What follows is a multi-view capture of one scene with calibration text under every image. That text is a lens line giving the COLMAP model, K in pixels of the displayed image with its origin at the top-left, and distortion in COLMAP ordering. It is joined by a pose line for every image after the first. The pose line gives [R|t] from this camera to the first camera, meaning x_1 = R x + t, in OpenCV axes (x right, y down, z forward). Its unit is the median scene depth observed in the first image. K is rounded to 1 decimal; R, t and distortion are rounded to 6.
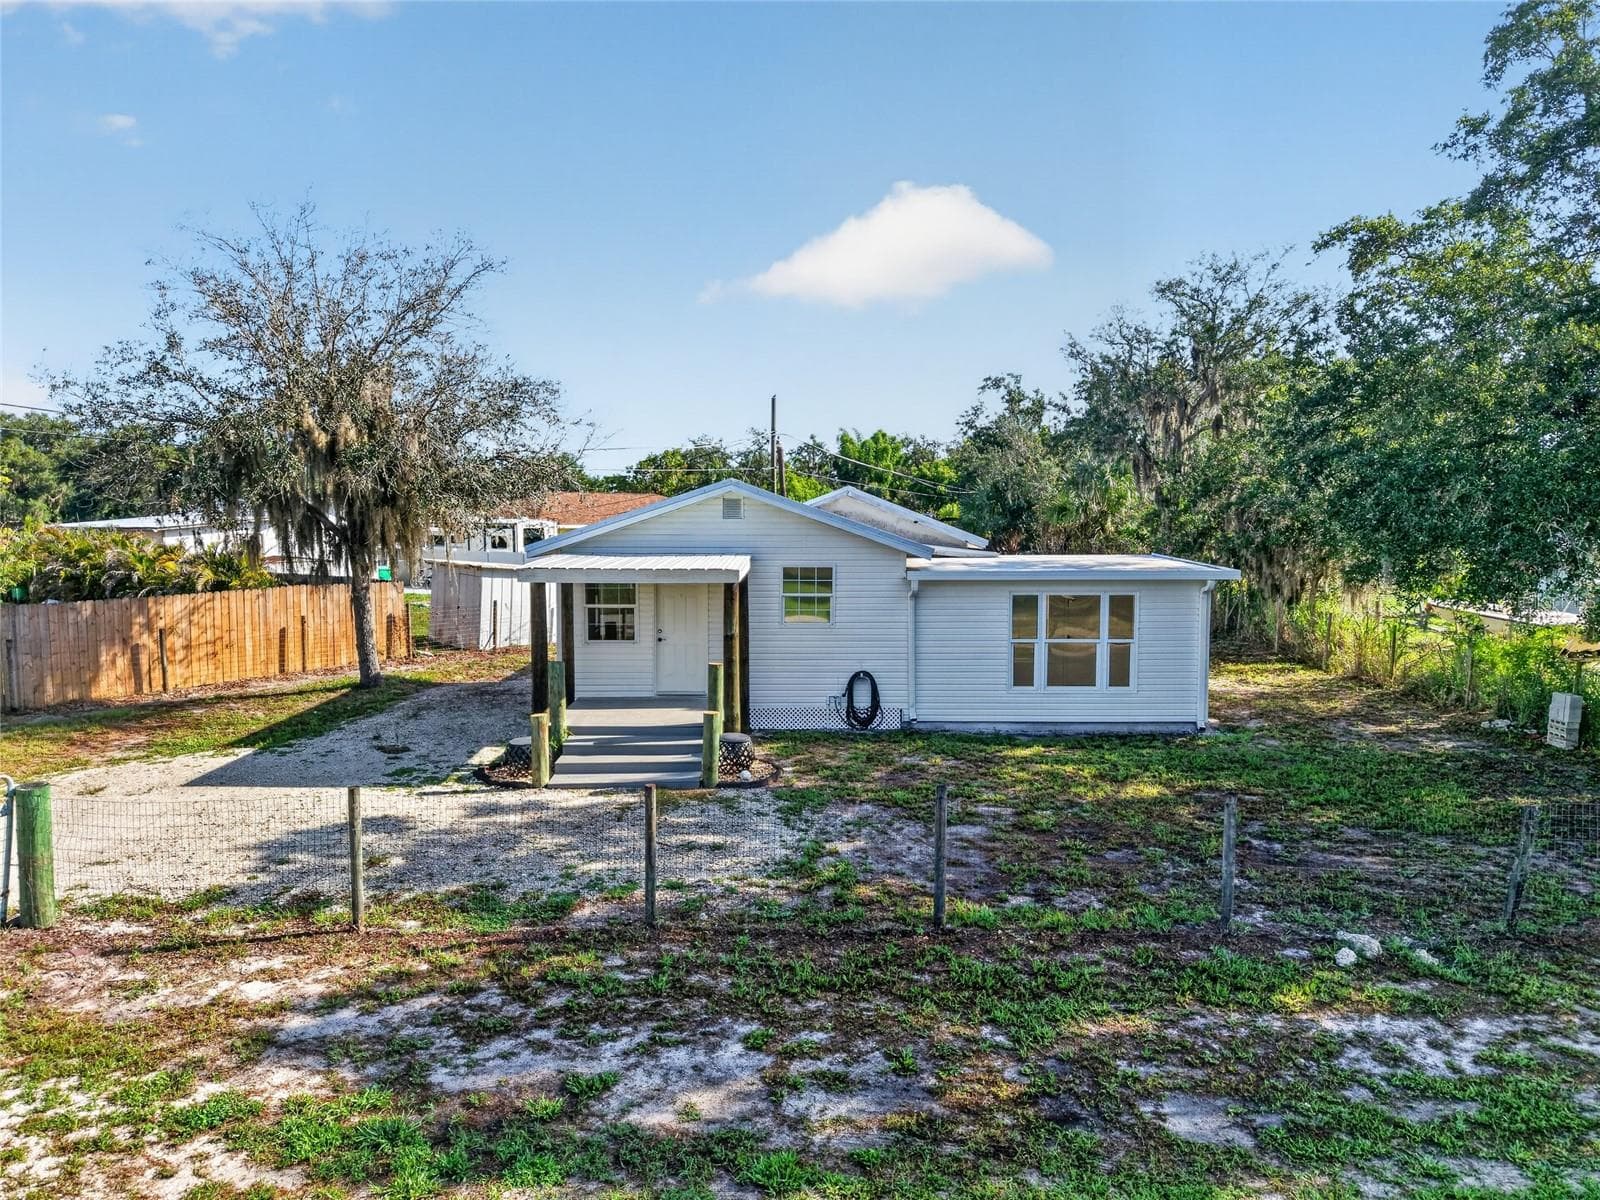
lens RADIAL K [[1072.7, 0, 801.1], [0, 1072.7, 608.9], [0, 0, 1]] dist [0.029042, -0.036010]
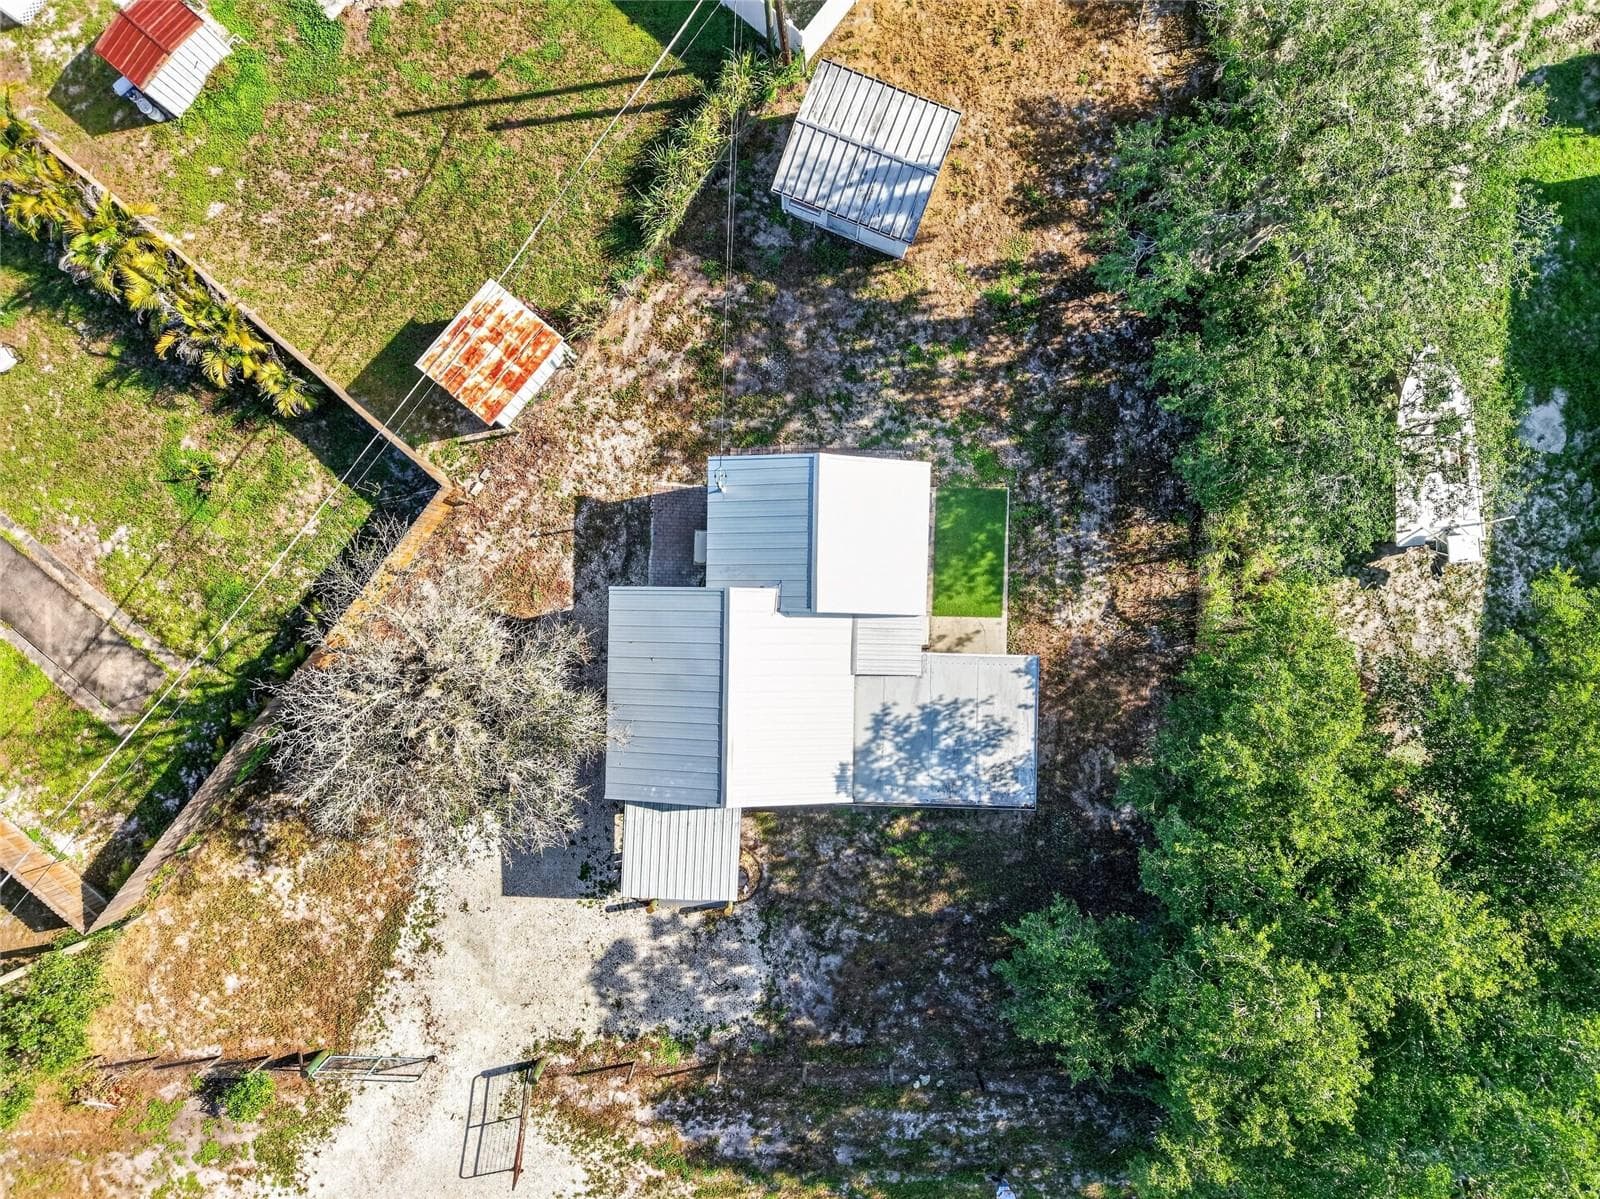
lens RADIAL K [[1072.7, 0, 801.1], [0, 1072.7, 608.4], [0, 0, 1]] dist [0.029042, -0.036010]
pose [[0.999084, 0.042218, -0.007029, 0.047160], [0.003970, 0.072128, 0.997388, -1.855205], [0.042615, -0.996501, 0.071894, 1.277635]]
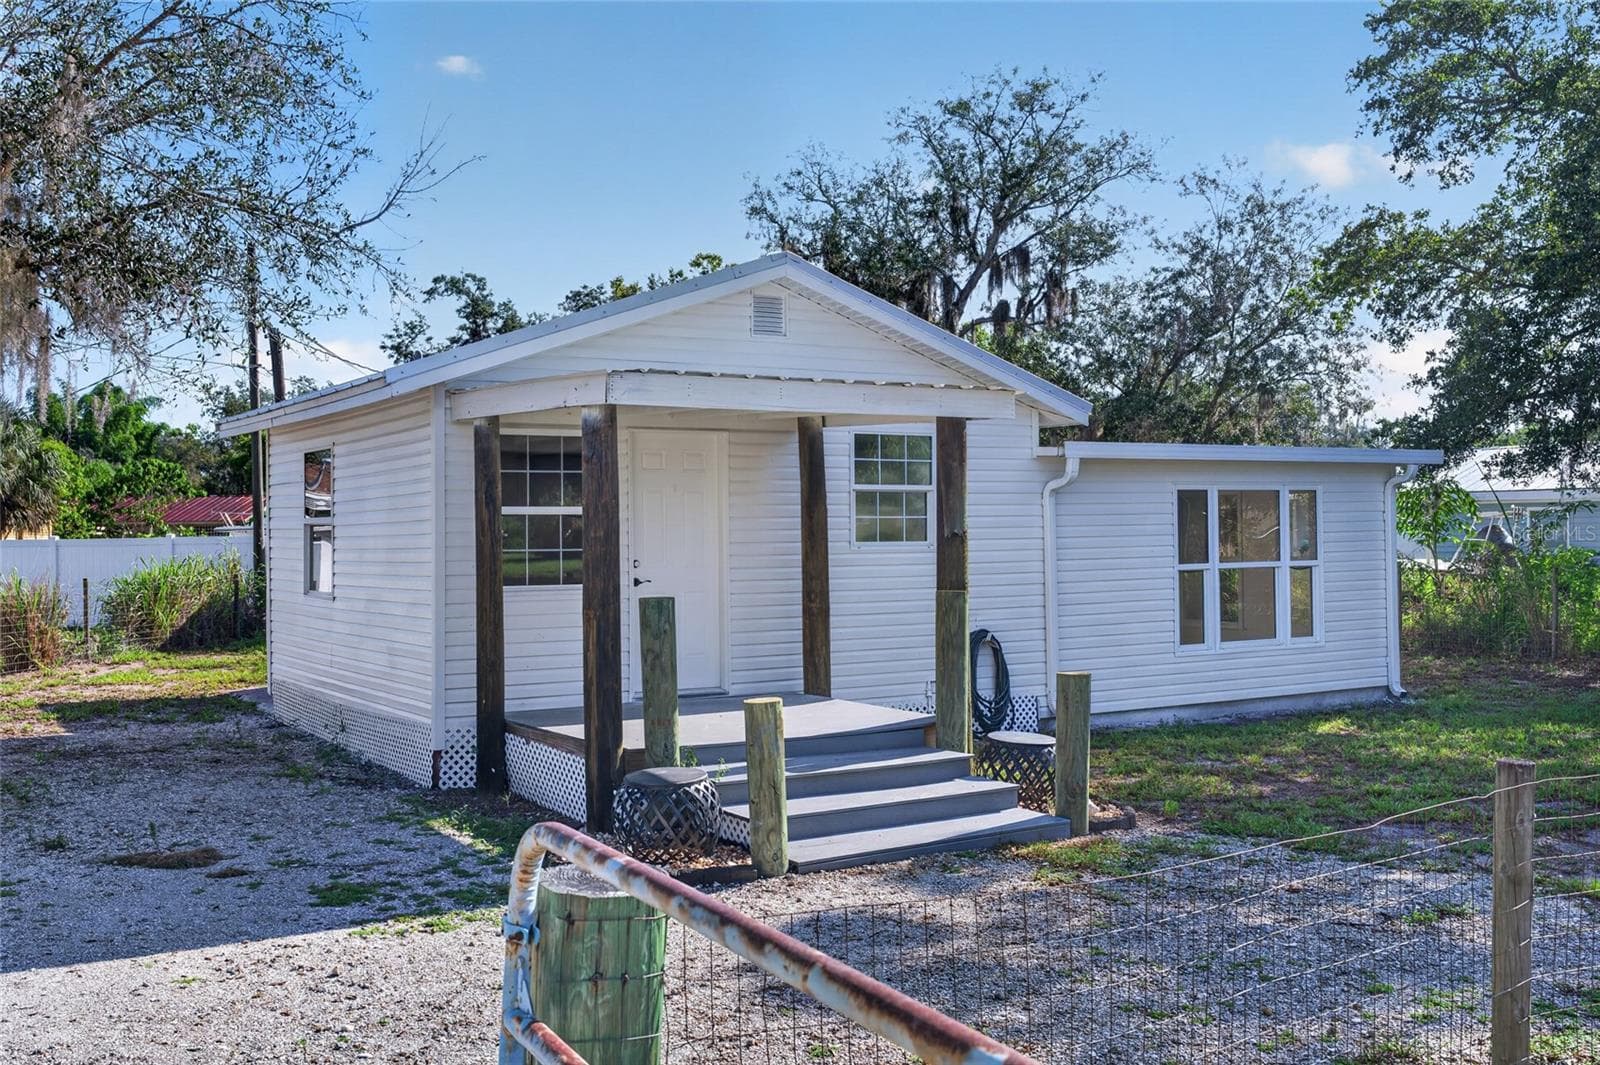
lens RADIAL K [[1567.9, 0, 800.0], [0, 1567.9, 532.5], [0, 0, 1]] dist [-0.004655, 0.024878]
pose [[0.860090, -0.012141, 0.509997, -0.469682], [0.057627, 0.995630, -0.073482, 0.069248], [-0.506877, 0.092591, 0.857032, 0.404399]]
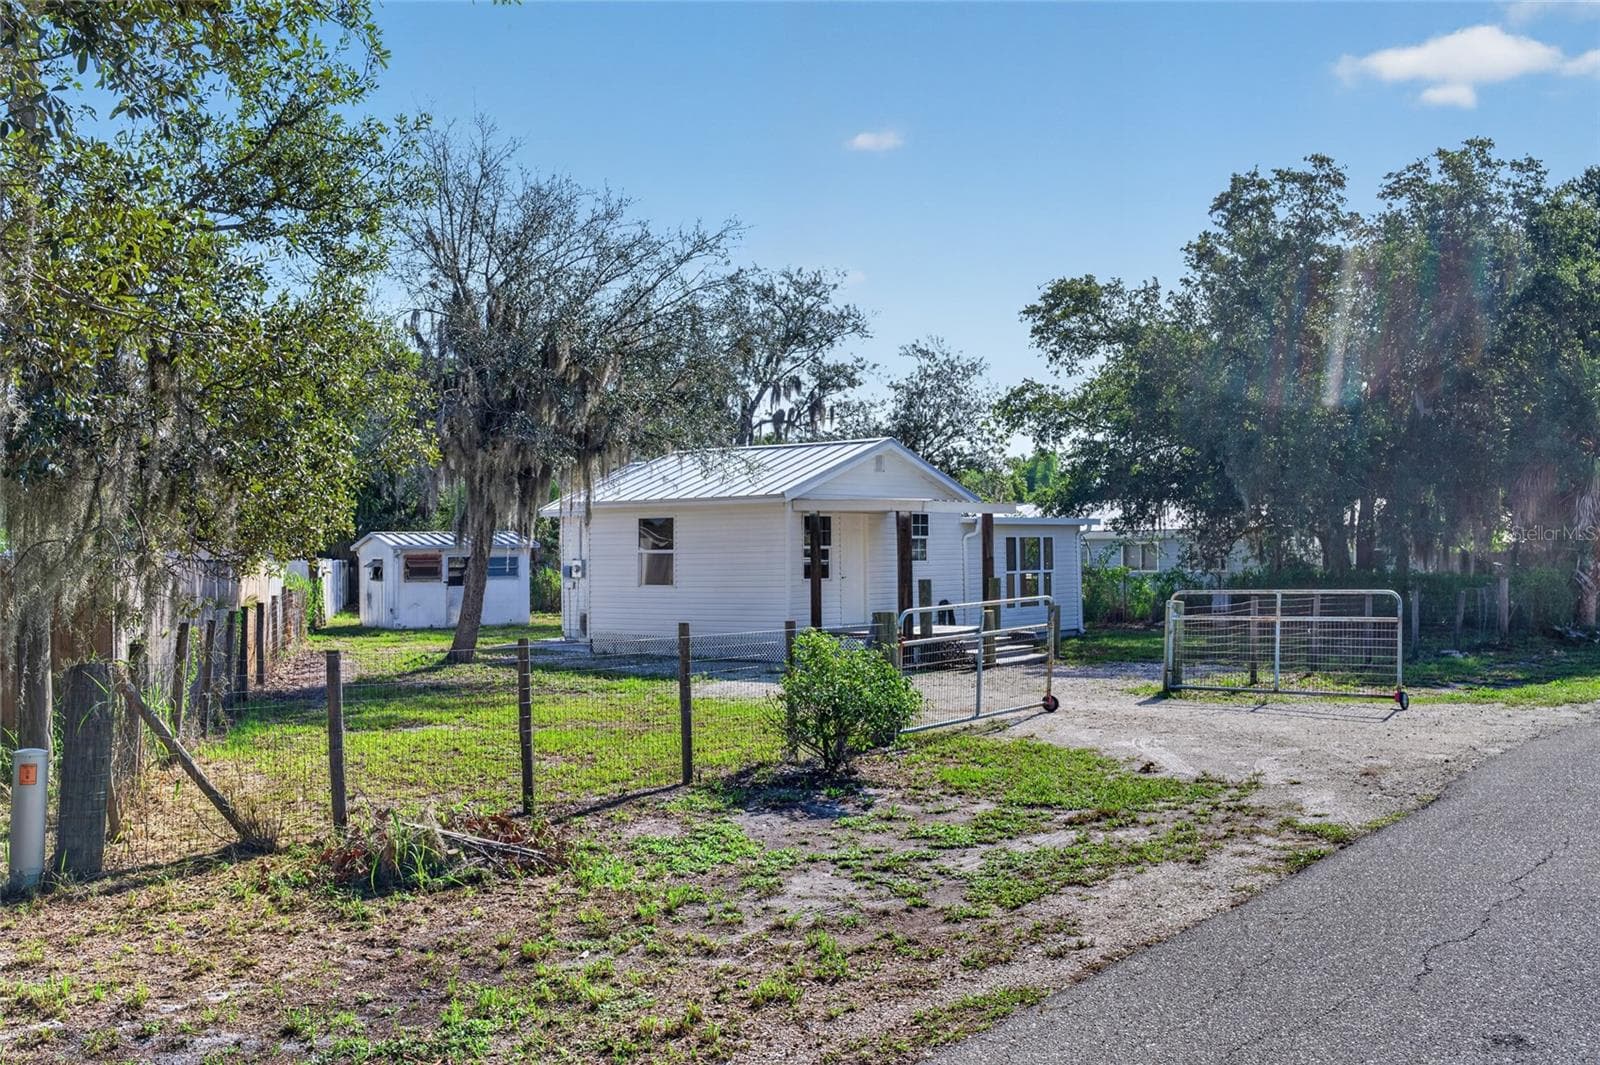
lens RADIAL K [[1567.9, 0, 800.0], [0, 1567.9, 532.5], [0, 0, 1]] dist [-0.004655, 0.024878]
pose [[0.637871, -0.000035, 0.770144, -1.591806], [0.080408, 0.994538, -0.066553, 0.098226], [-0.765935, 0.104377, 0.634389, -0.024895]]
